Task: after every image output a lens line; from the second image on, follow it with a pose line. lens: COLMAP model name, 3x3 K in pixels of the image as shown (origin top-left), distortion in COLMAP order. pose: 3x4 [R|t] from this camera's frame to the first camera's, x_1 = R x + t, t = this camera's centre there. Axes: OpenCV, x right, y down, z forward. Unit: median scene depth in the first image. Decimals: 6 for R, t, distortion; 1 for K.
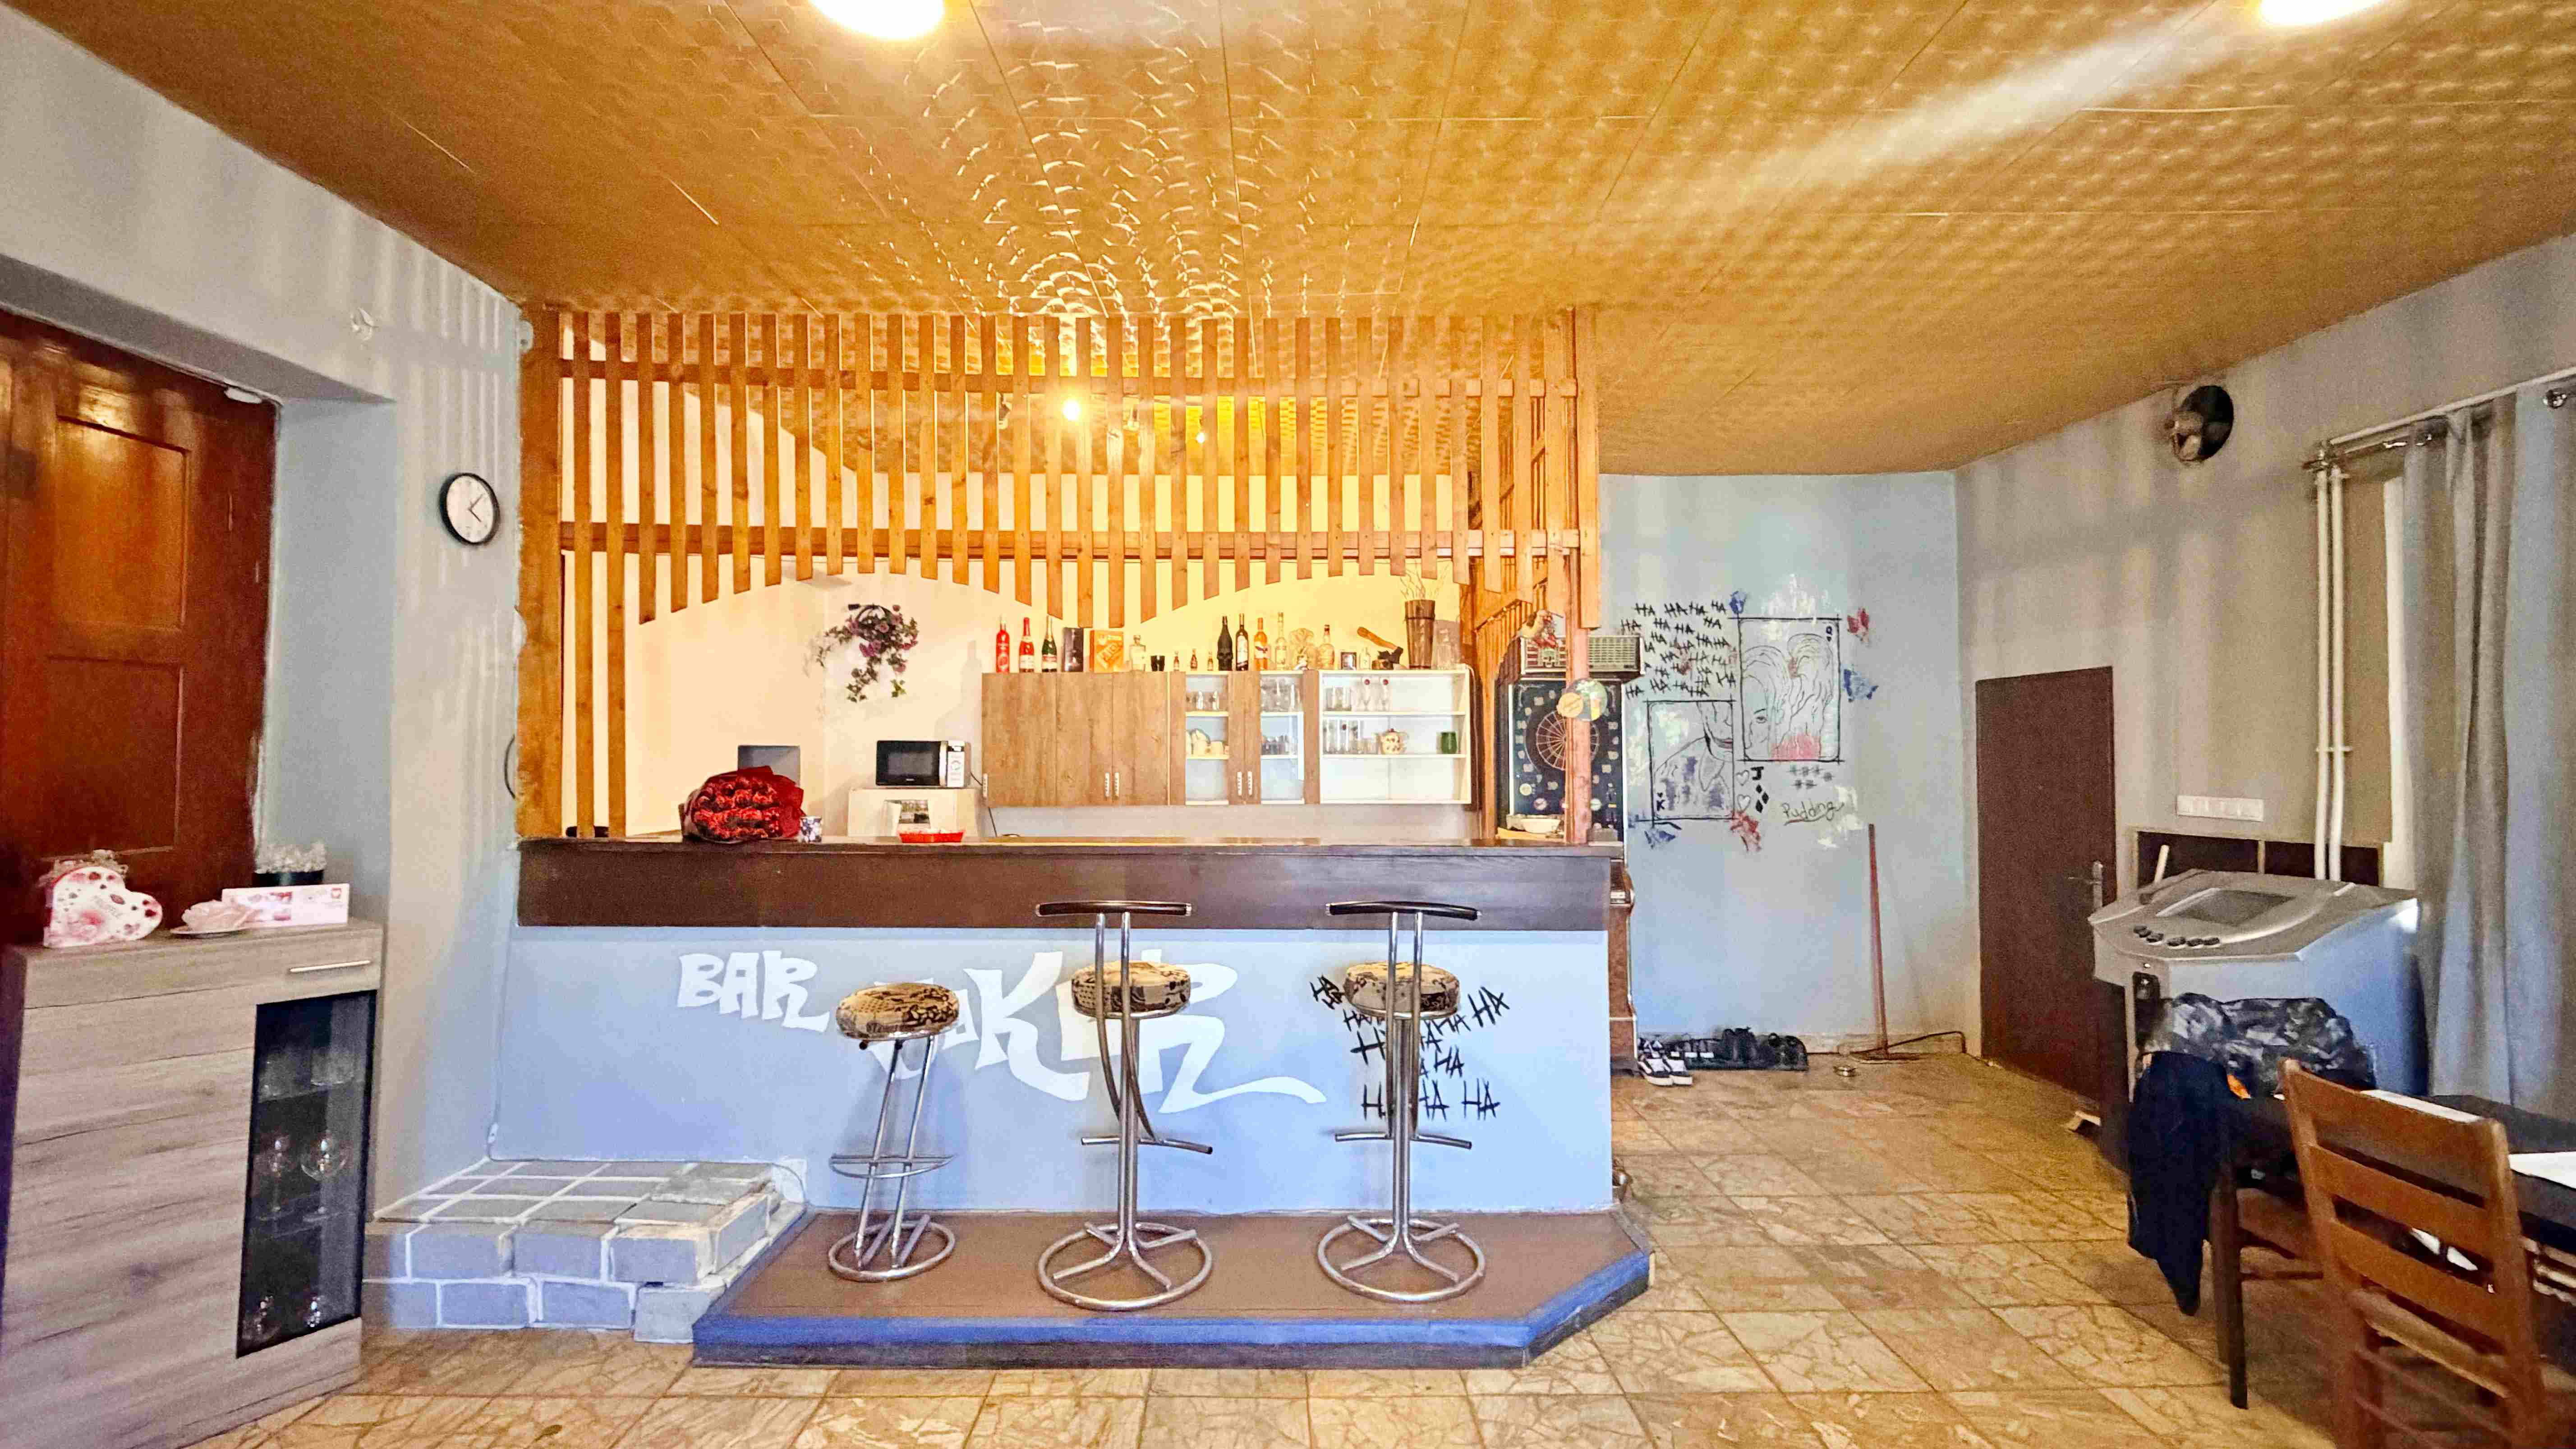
lens RADIAL K [[1020.4, 0, 1285.9], [0, 1020.4, 744.8], [0, 0, 1]] dist [0.000638, -0.000660]
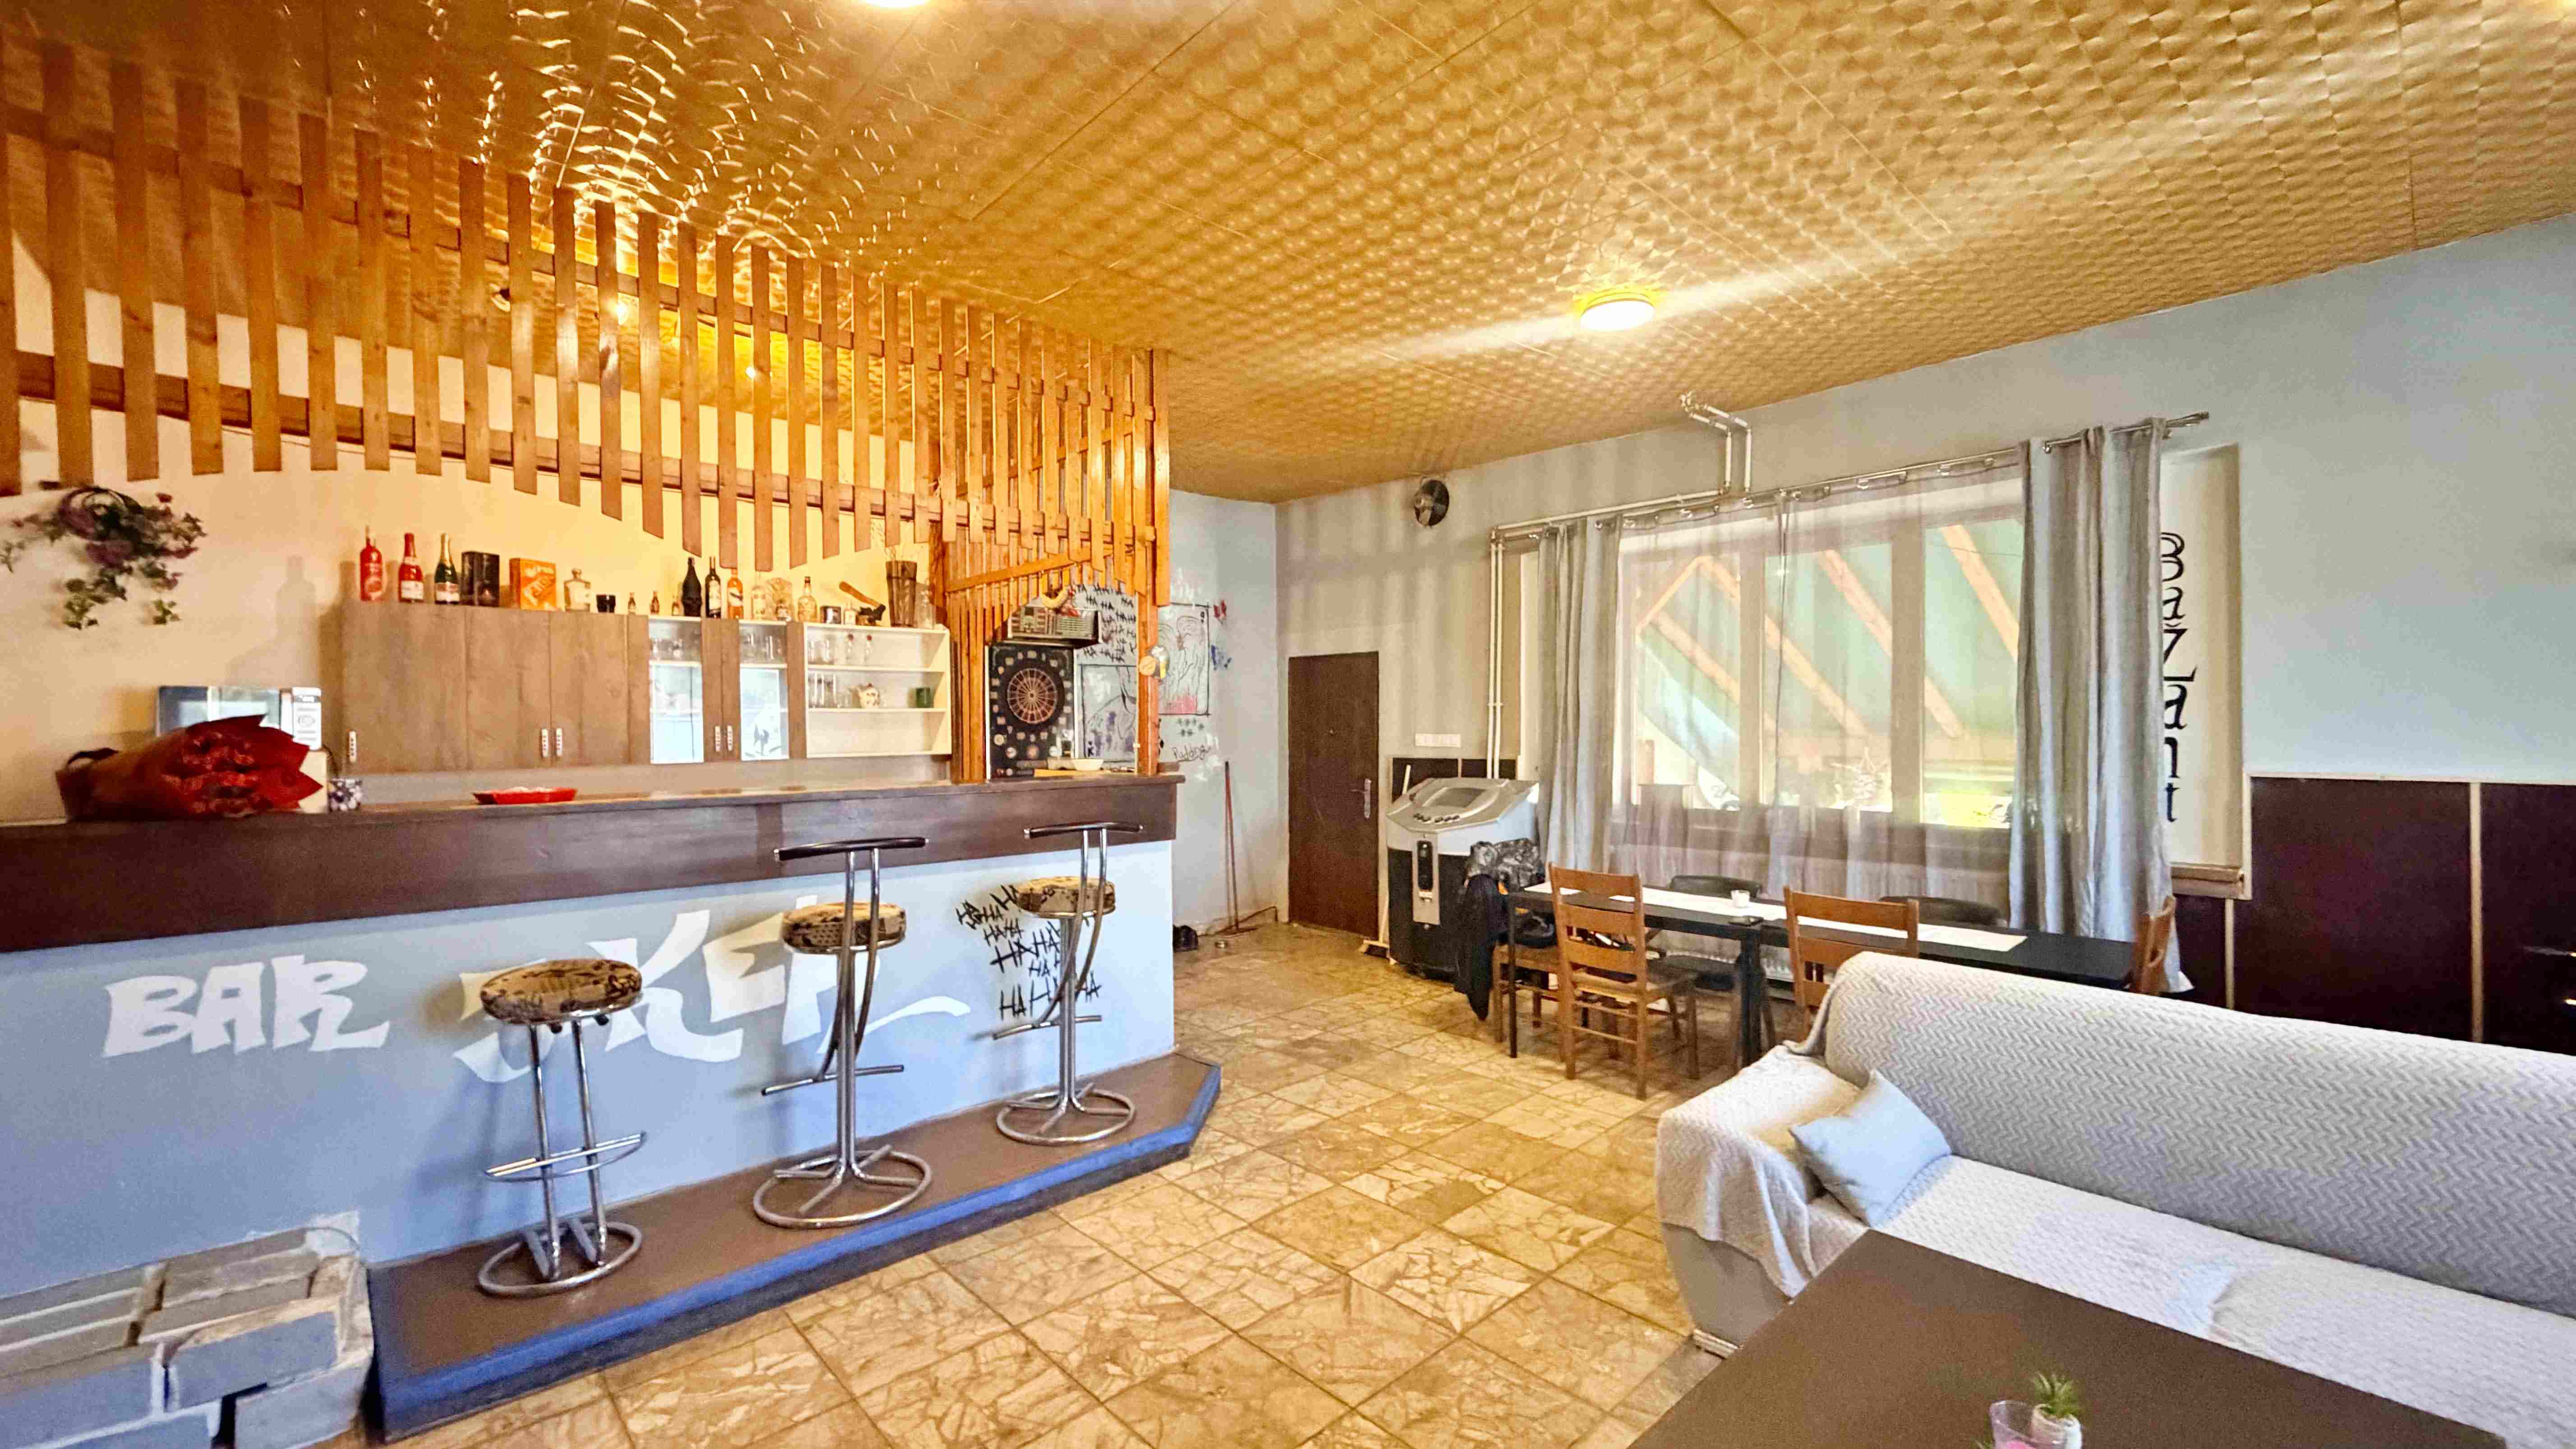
lens RADIAL K [[1020.4, 0, 1242.6], [0, 1020.4, 749.7], [0, 0, 1]] dist [0.000638, -0.000660]
pose [[0.753660, -0.023267, 0.656852, -0.461439], [-0.003279, 0.999228, 0.039158, 0.015007], [-0.657256, -0.031666, 0.753002, -0.036916]]
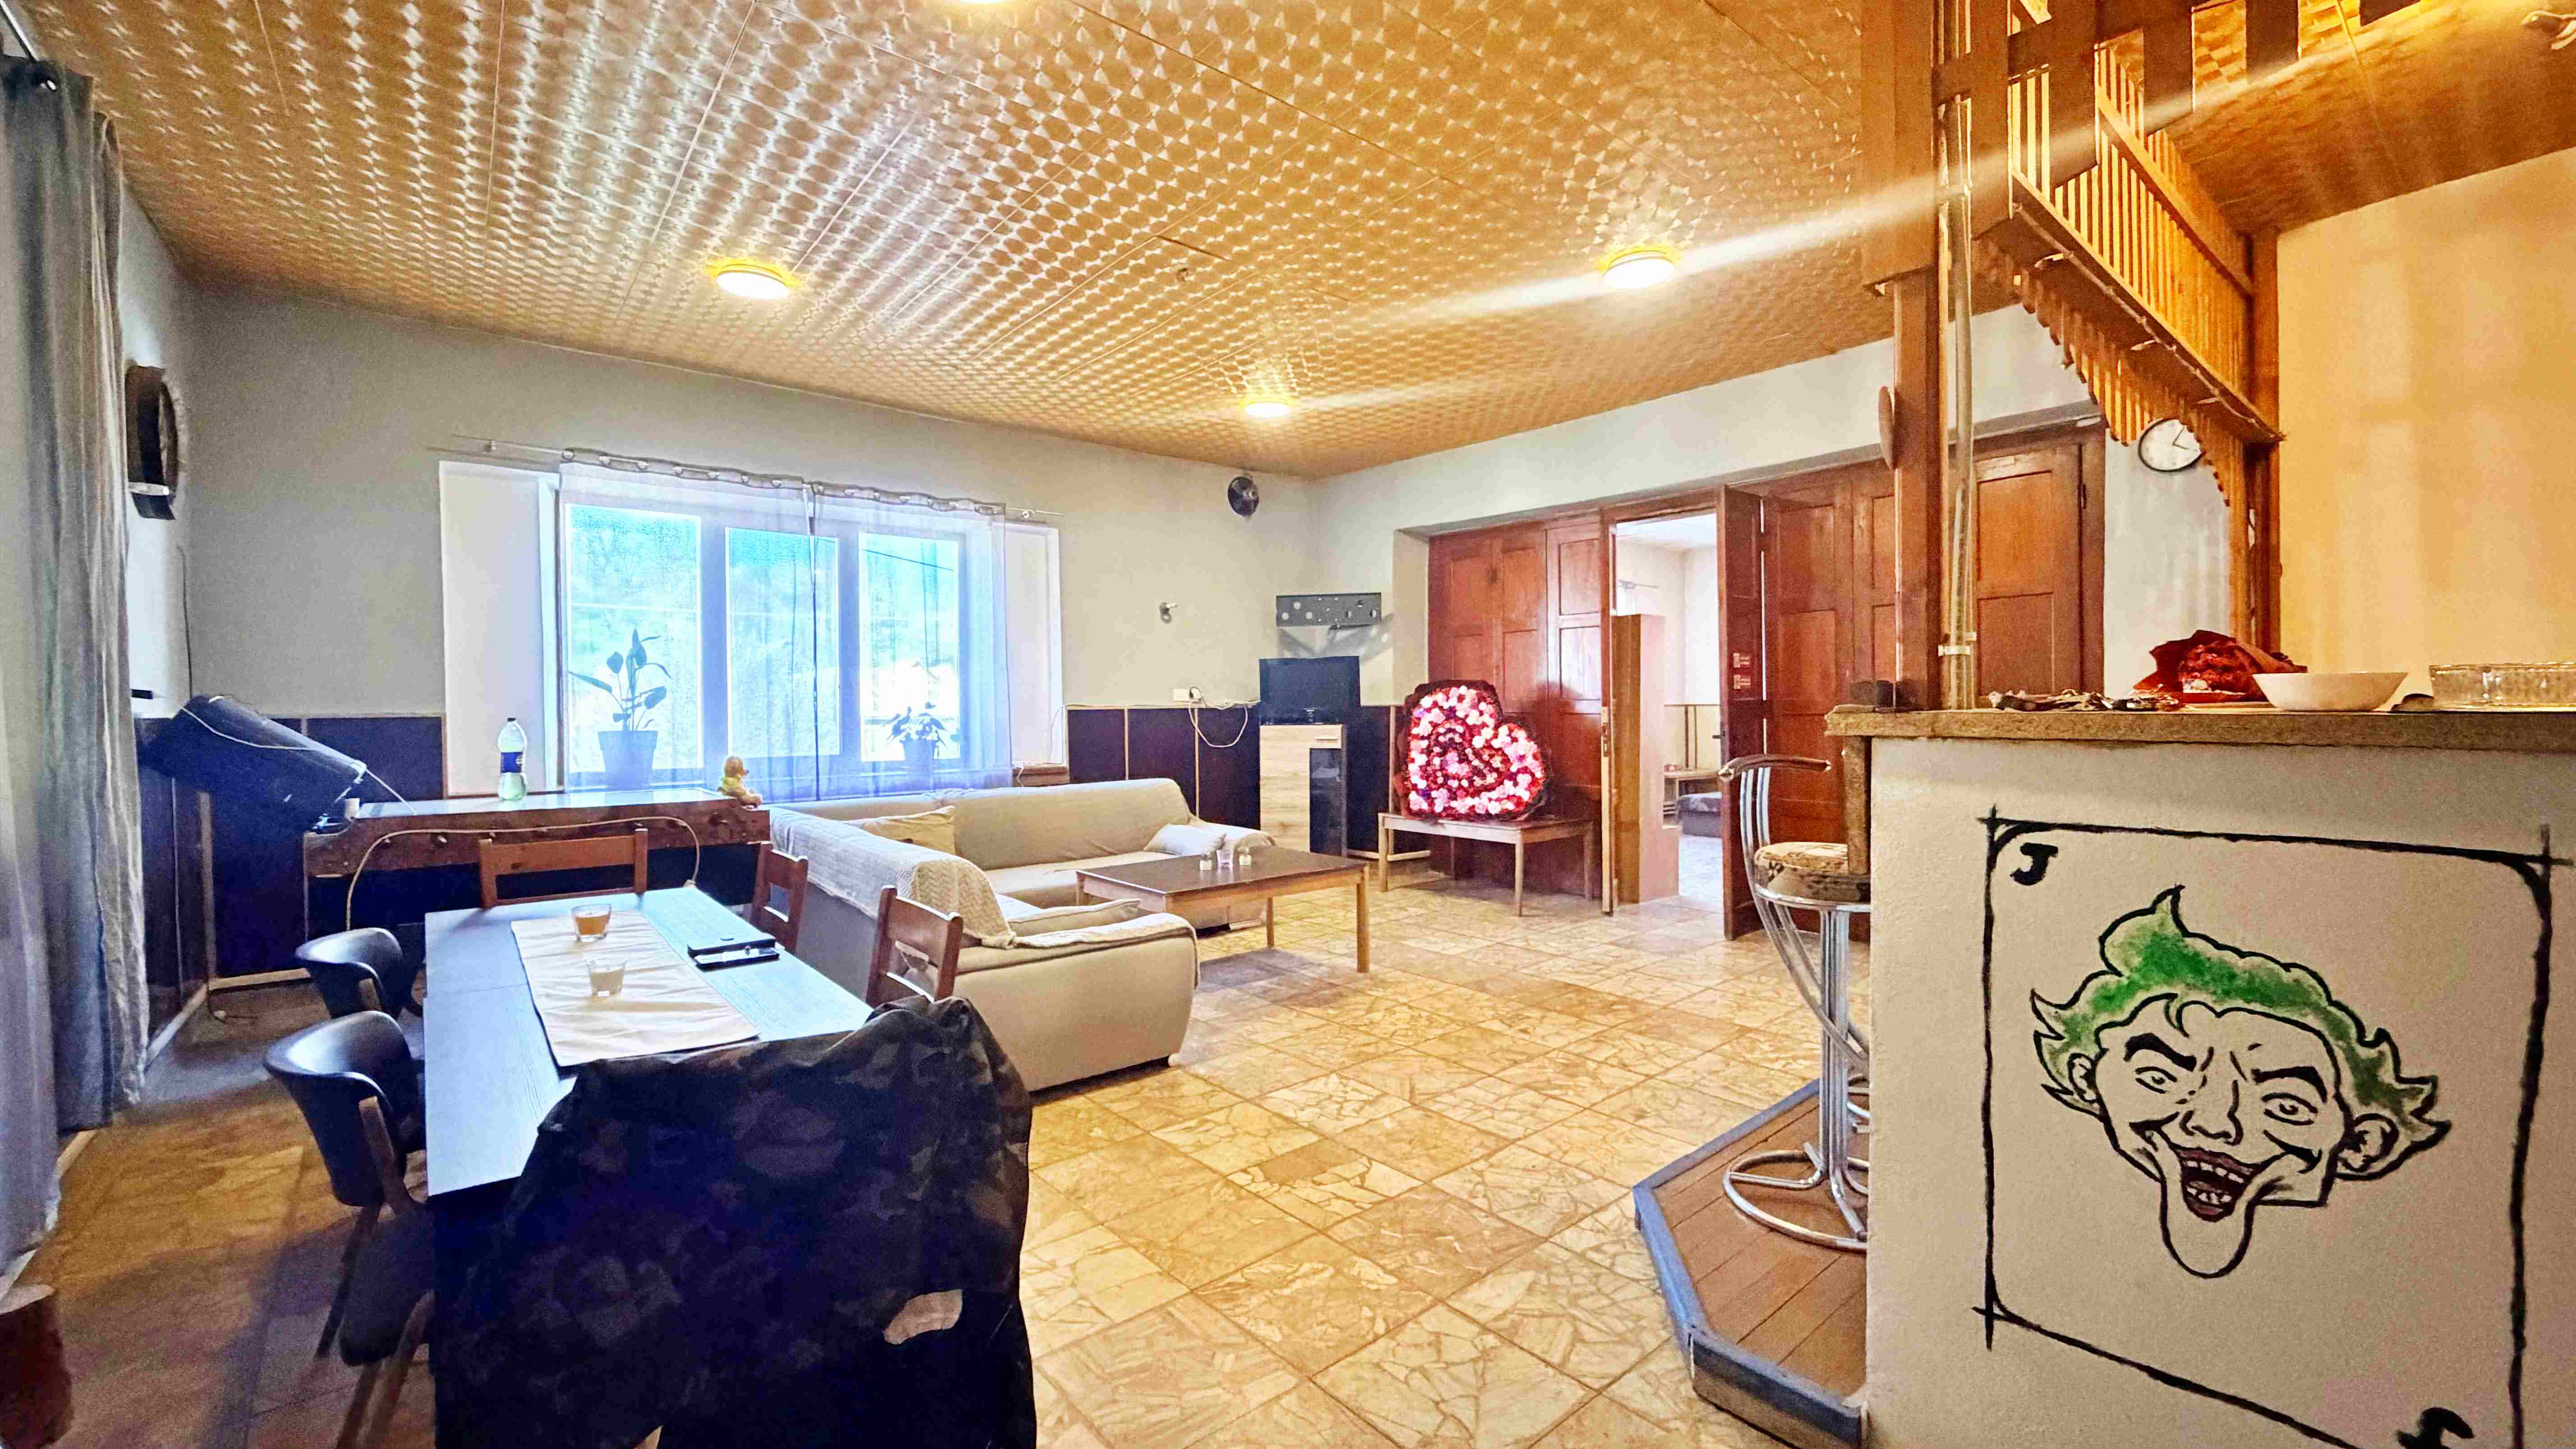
lens RADIAL K [[1020.4, 0, 1296.0], [0, 1020.4, 723.0], [0, 0, 1]] dist [0.000638, -0.000660]
pose [[-0.753595, 0.012571, -0.657218, 0.863392], [0.014476, 0.999892, 0.002527, 0.100349], [0.657179, -0.007610, -0.753696, 1.187444]]
